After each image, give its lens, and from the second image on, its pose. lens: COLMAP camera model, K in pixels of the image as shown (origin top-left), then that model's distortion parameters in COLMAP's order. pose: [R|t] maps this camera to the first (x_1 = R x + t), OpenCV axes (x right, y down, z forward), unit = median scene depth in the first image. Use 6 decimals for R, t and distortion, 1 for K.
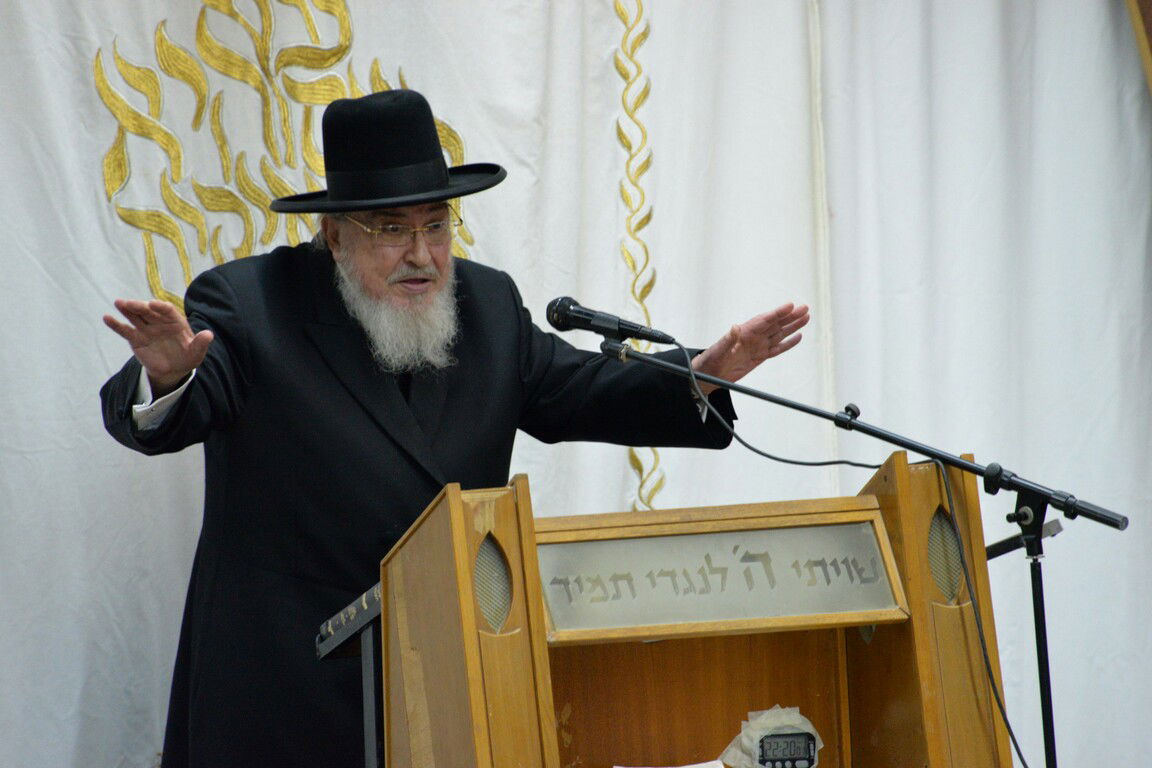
lens RADIAL K [[8521.0, 0, 585.5], [0, 8521.0, 380.0], [0, 0, 1]] dist [3.095702, 0.000000]
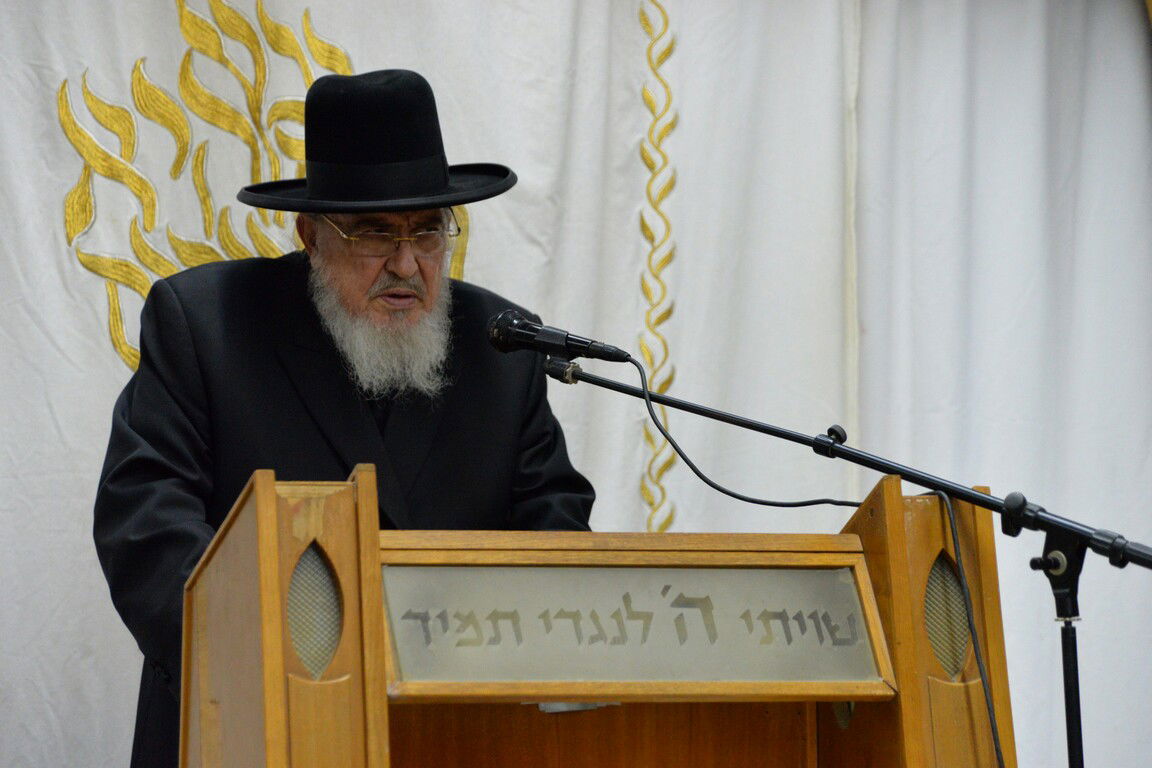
lens RADIAL K [[3769.2, 0, 574.0], [0, 3769.2, 392.5], [0, 0, 1]] dist [0.978328, 0.000000]
pose [[0.996397, 0.035066, -0.077228, 0.031146], [-0.041724, 0.995390, -0.086360, 0.028423], [0.073844, 0.089271, 0.993266, 0.597204]]
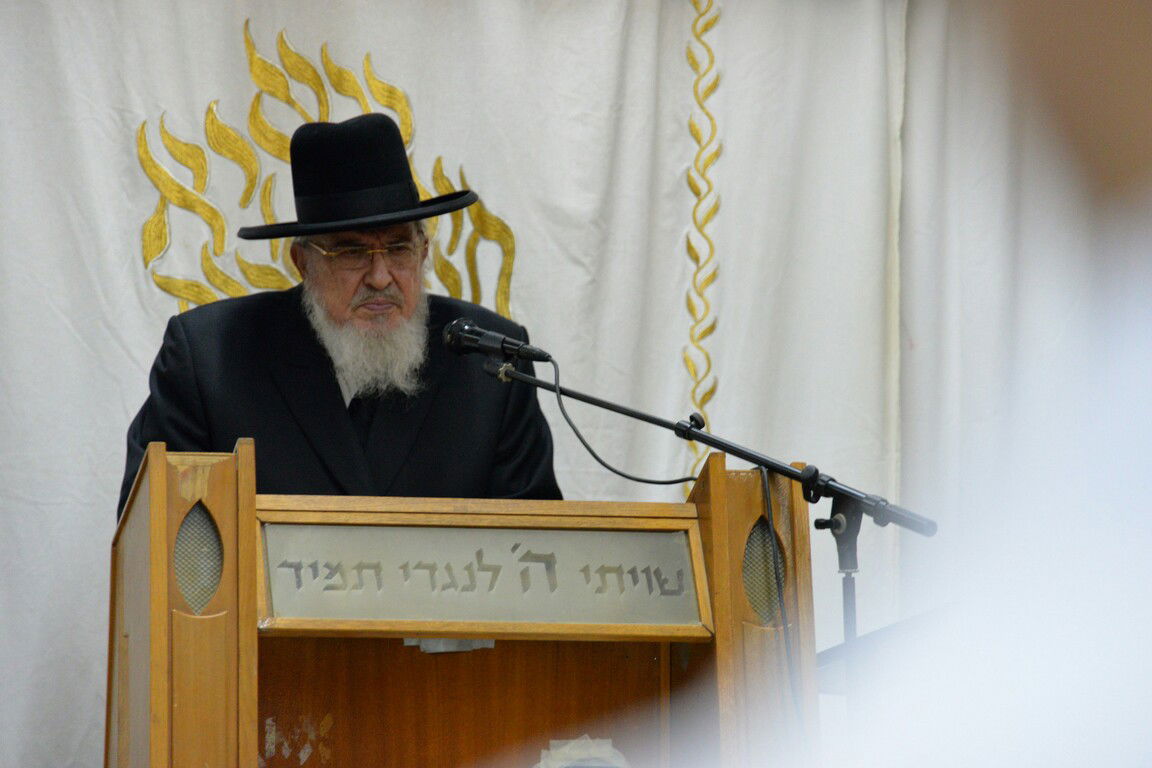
lens RADIAL K [[4448.3, 0, 568.5], [0, 4448.3, 357.3], [0, 0, 1]] dist [1.239428, 0.000000]
pose [[0.976916, 0.030382, -0.211454, 0.109158], [-0.053355, 0.993166, -0.103800, 0.043414], [0.206855, 0.112686, 0.971860, 0.487256]]
